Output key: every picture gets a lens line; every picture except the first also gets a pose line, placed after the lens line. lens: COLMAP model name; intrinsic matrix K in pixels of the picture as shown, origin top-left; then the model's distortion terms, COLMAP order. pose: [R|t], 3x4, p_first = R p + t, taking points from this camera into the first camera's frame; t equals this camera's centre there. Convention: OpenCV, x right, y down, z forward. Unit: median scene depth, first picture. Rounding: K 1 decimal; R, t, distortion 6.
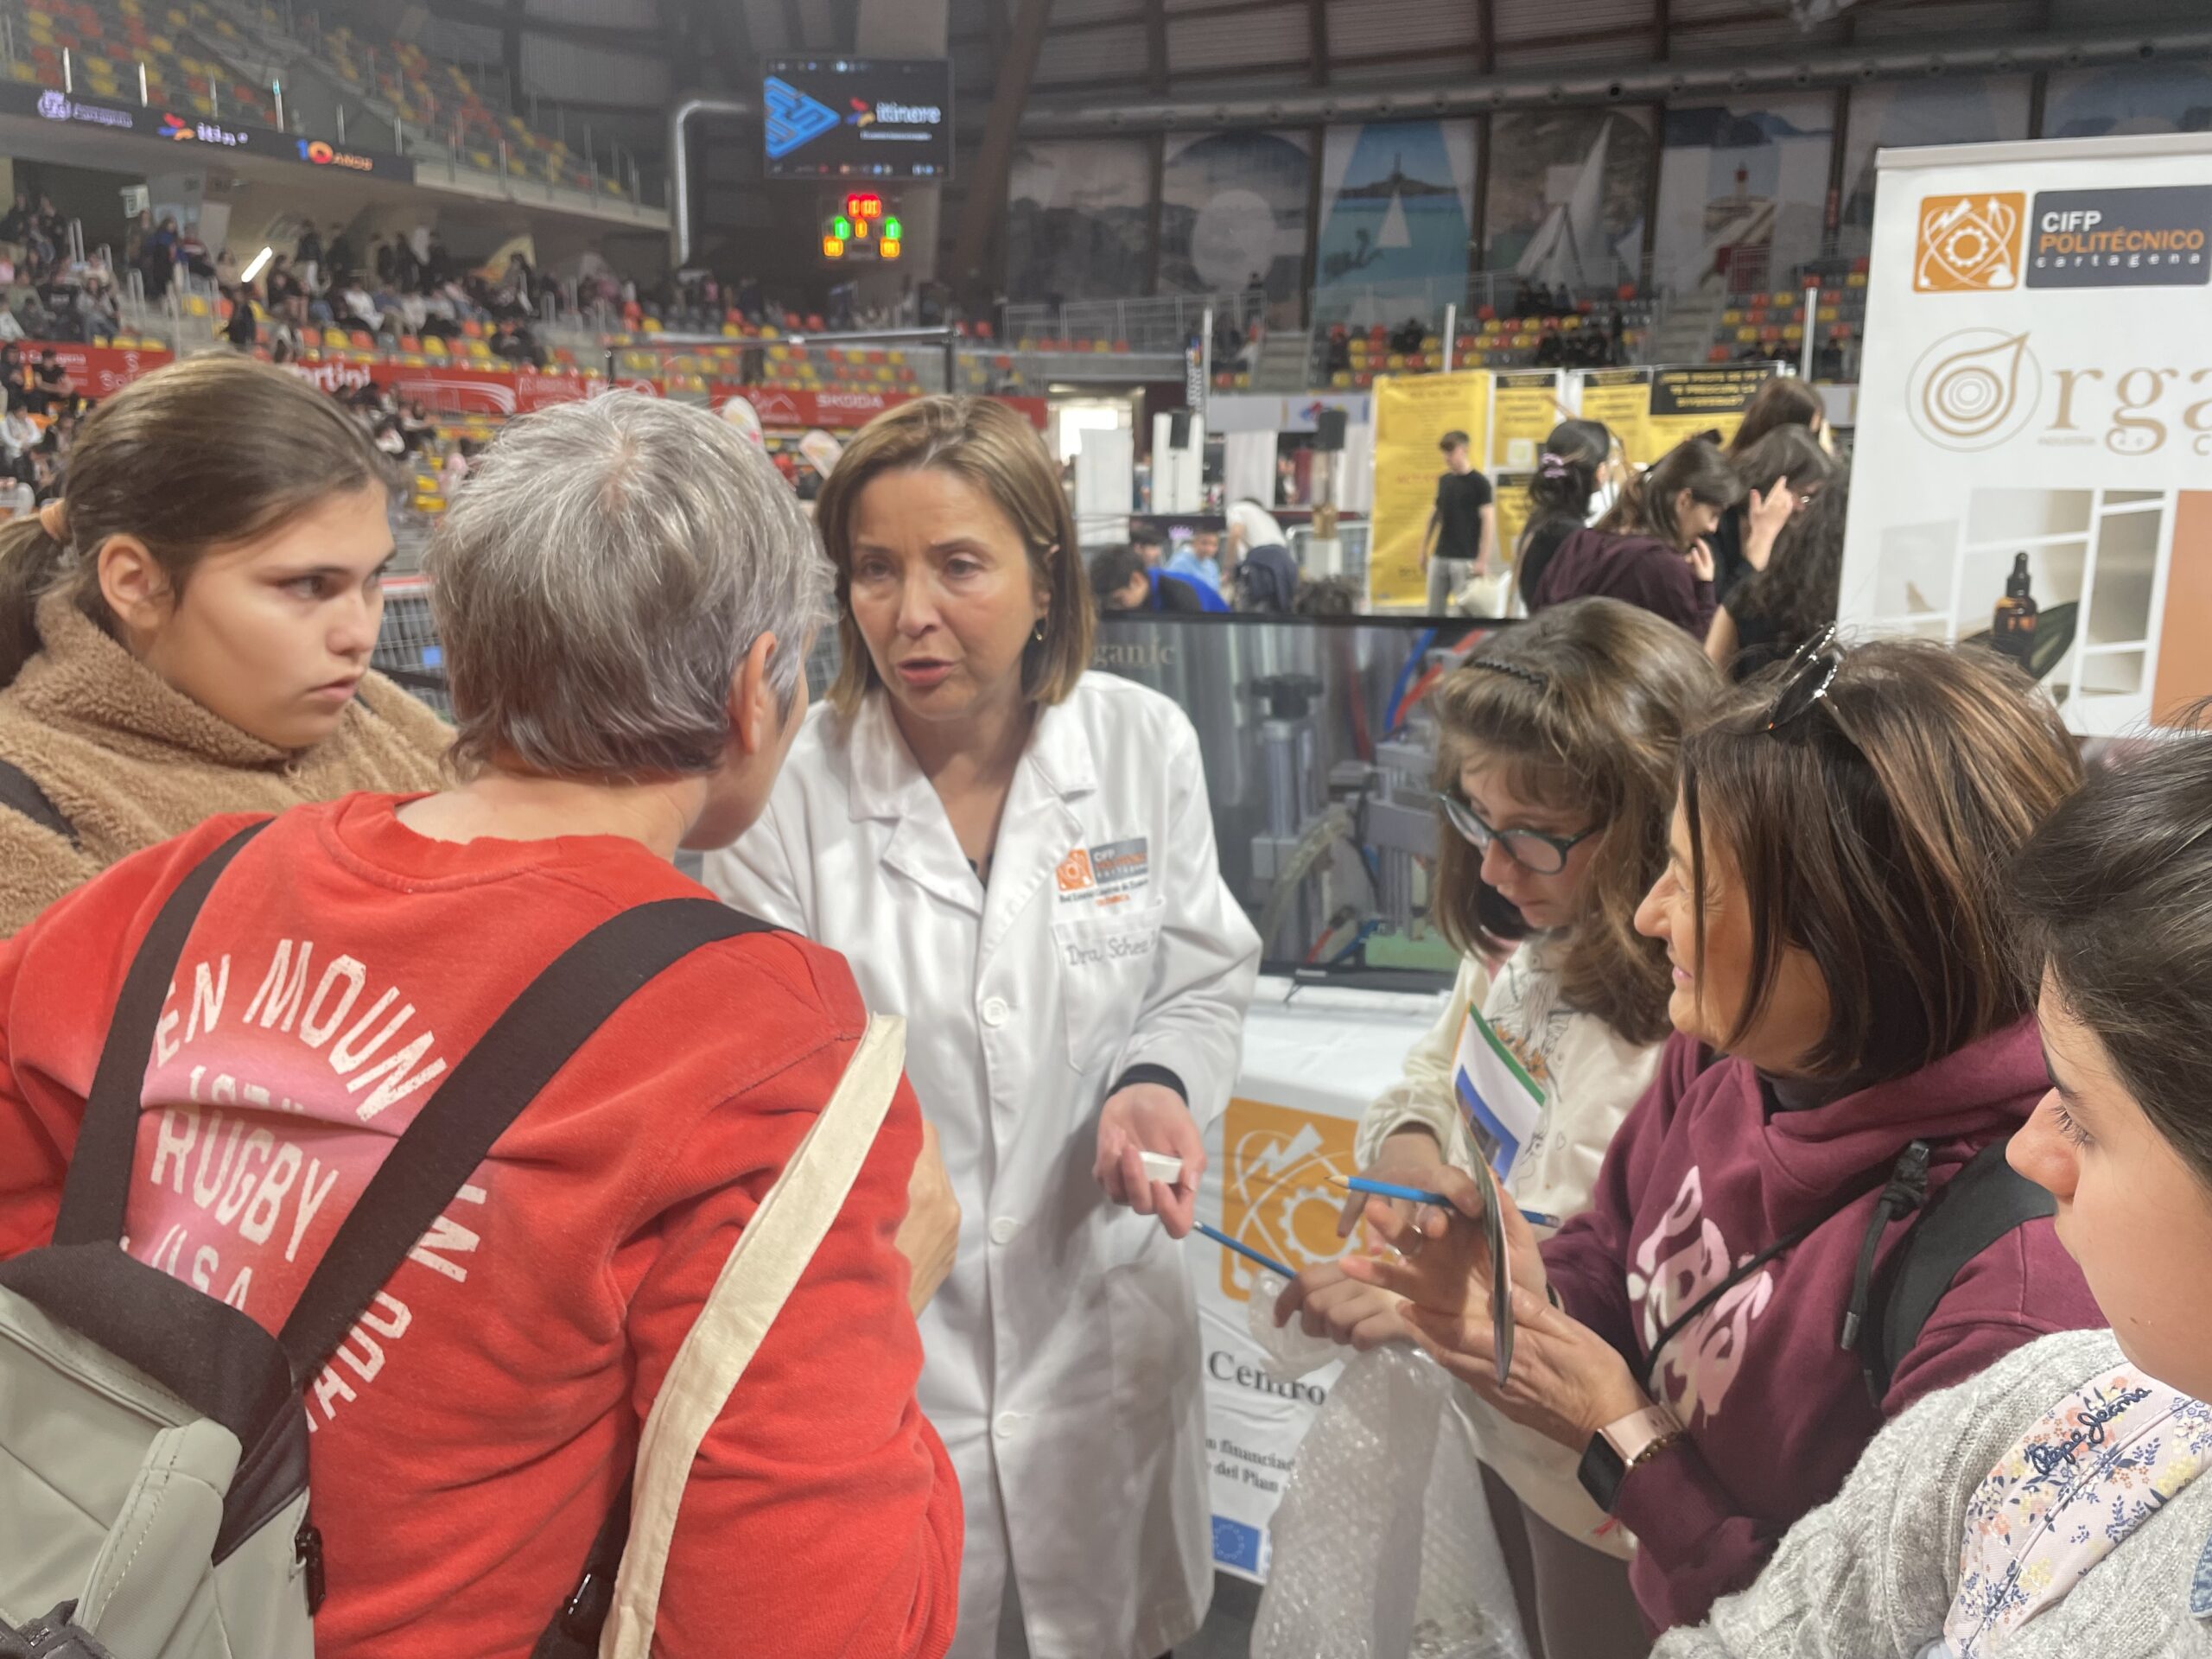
lens RADIAL K [[1706.0, 0, 1079.9], [0, 1706.0, 822.5], [0, 0, 1]] dist [0.076270, -0.110025]
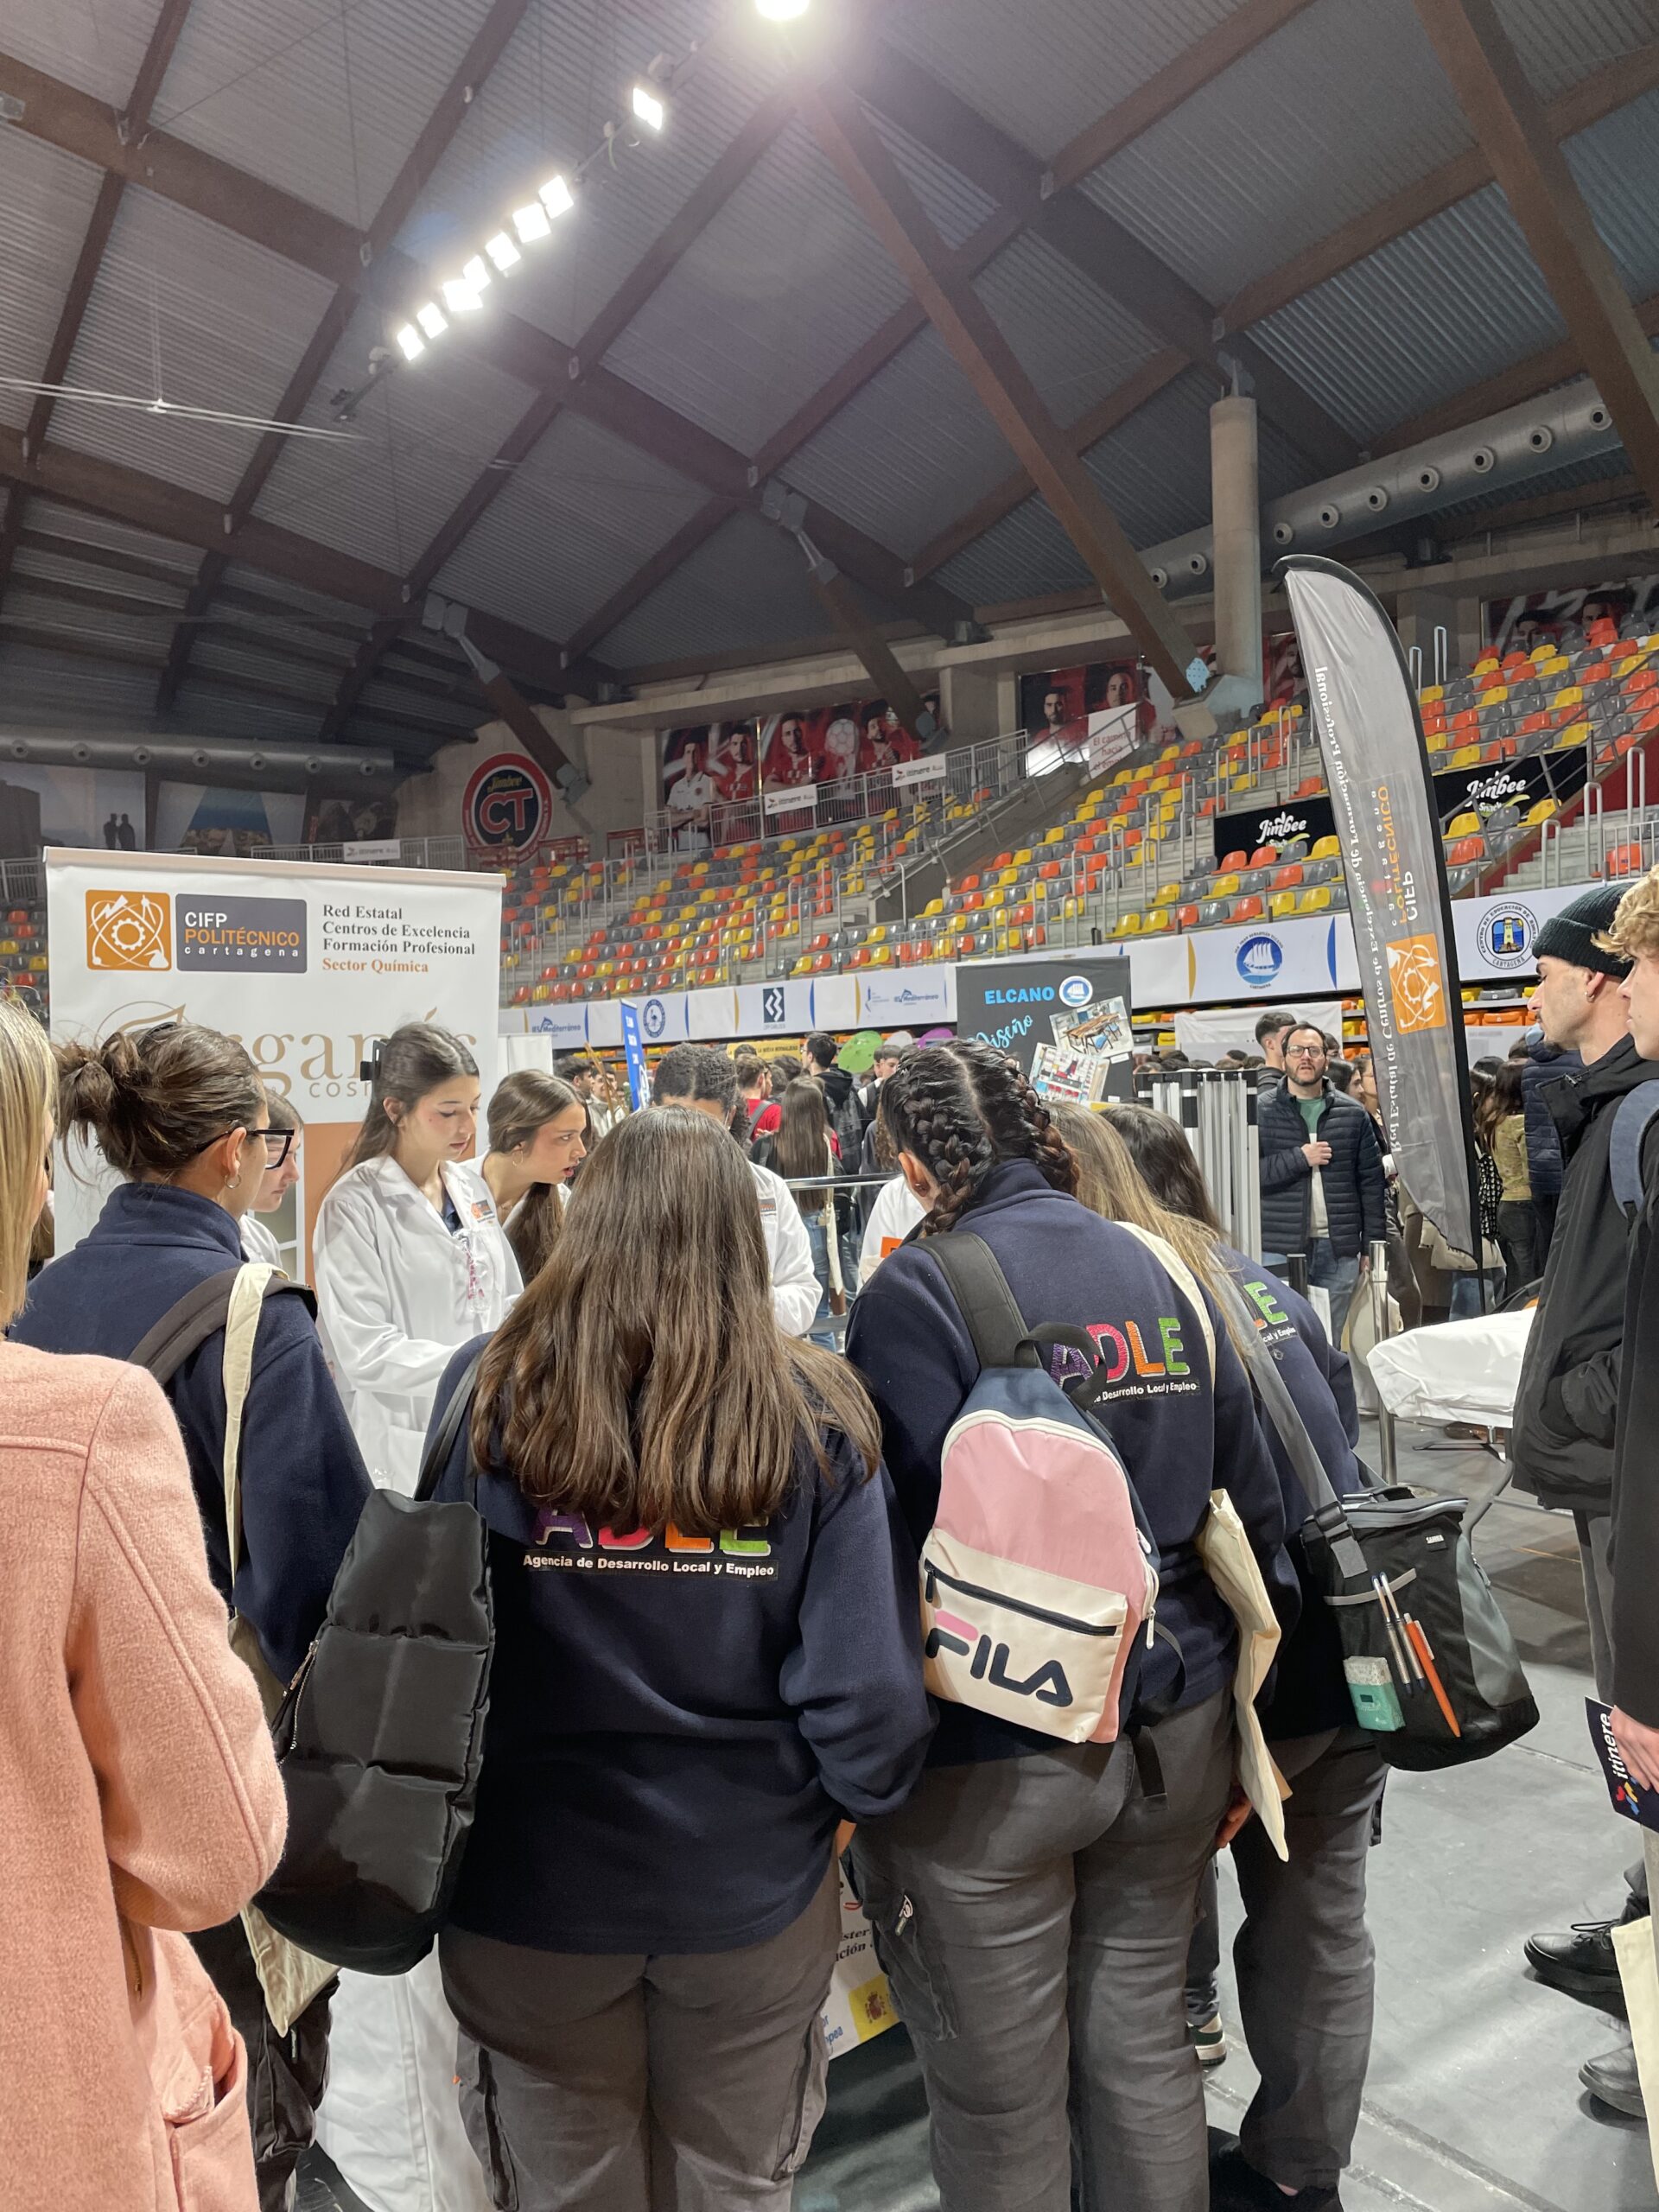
lens RADIAL K [[1706.0, 0, 837.7], [0, 1706.0, 1093.7], [0, 0, 1]] dist [0.076270, -0.110025]
pose [[0.419622, -0.023996, 0.907382, -0.348687], [0.218152, 0.973017, -0.075154, -0.033850], [-0.881094, 0.229484, 0.413534, 0.114617]]
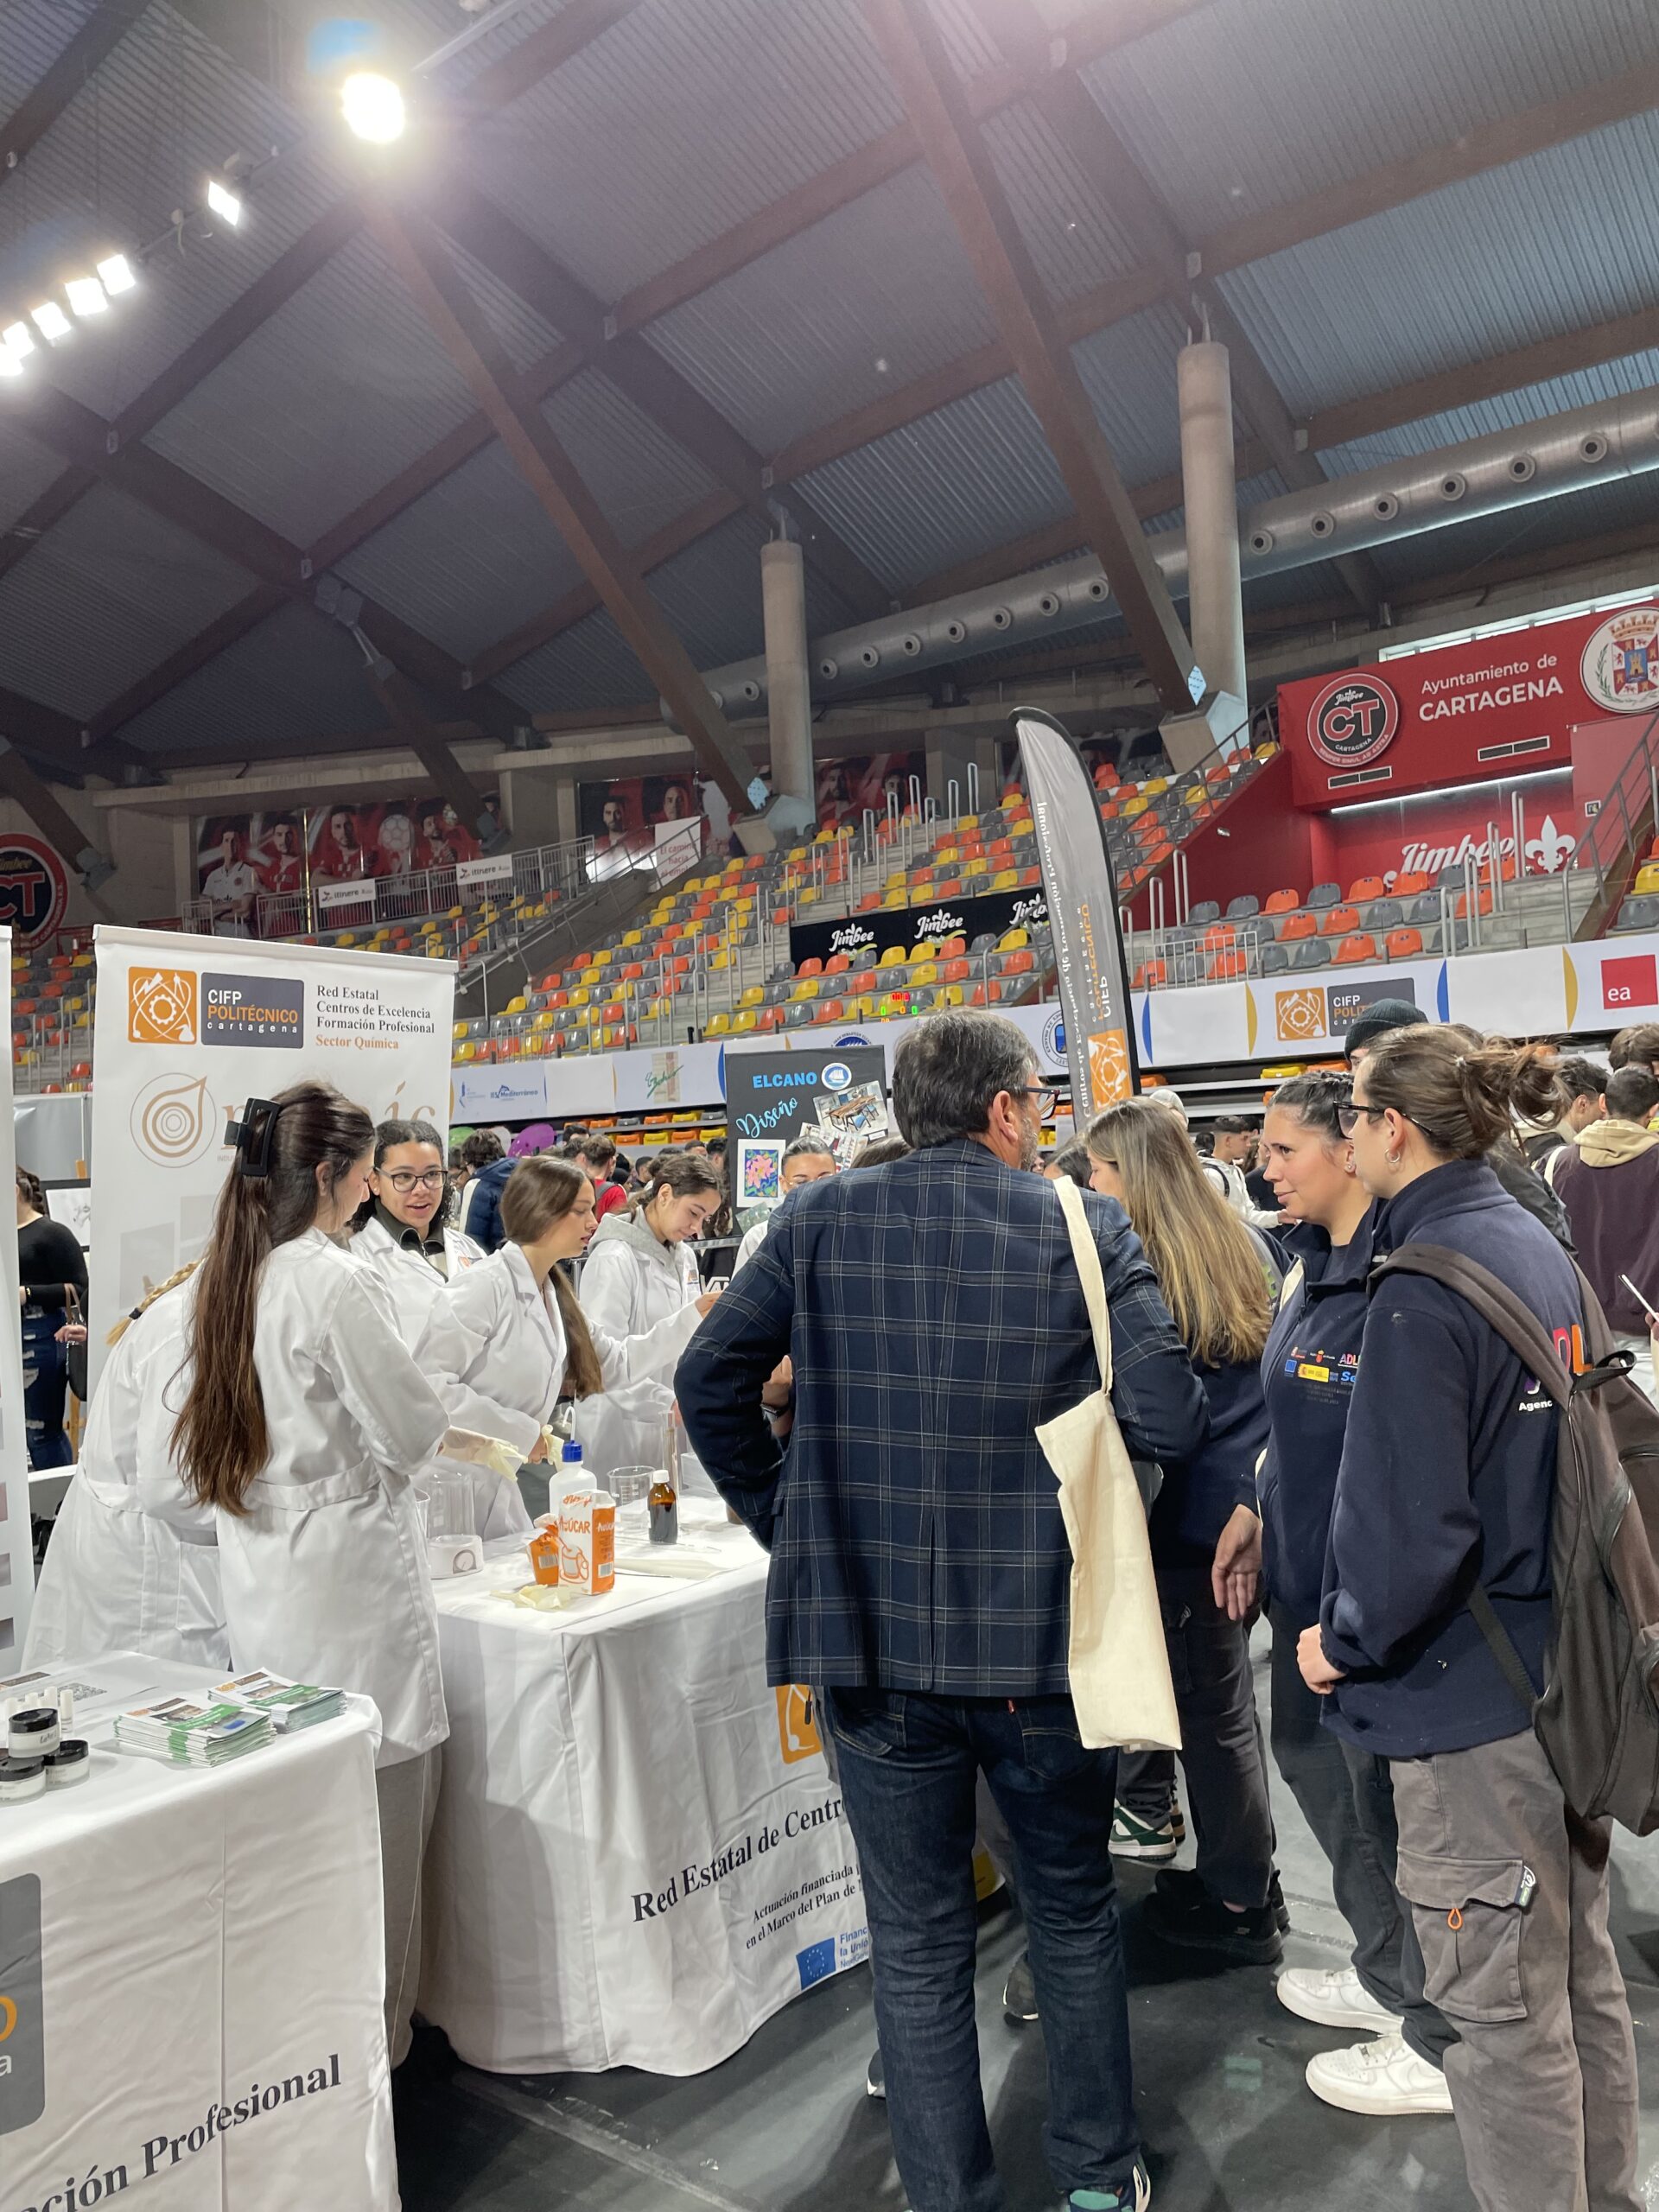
lens RADIAL K [[1706.0, 0, 842.7], [0, 1706.0, 1094.8], [0, 0, 1]] dist [0.076270, -0.110025]
pose [[0.140845, 0.029357, 0.989596, -0.650662], [0.246631, 0.967008, -0.063789, -0.070652], [-0.958820, 0.253050, 0.128958, 0.378361]]
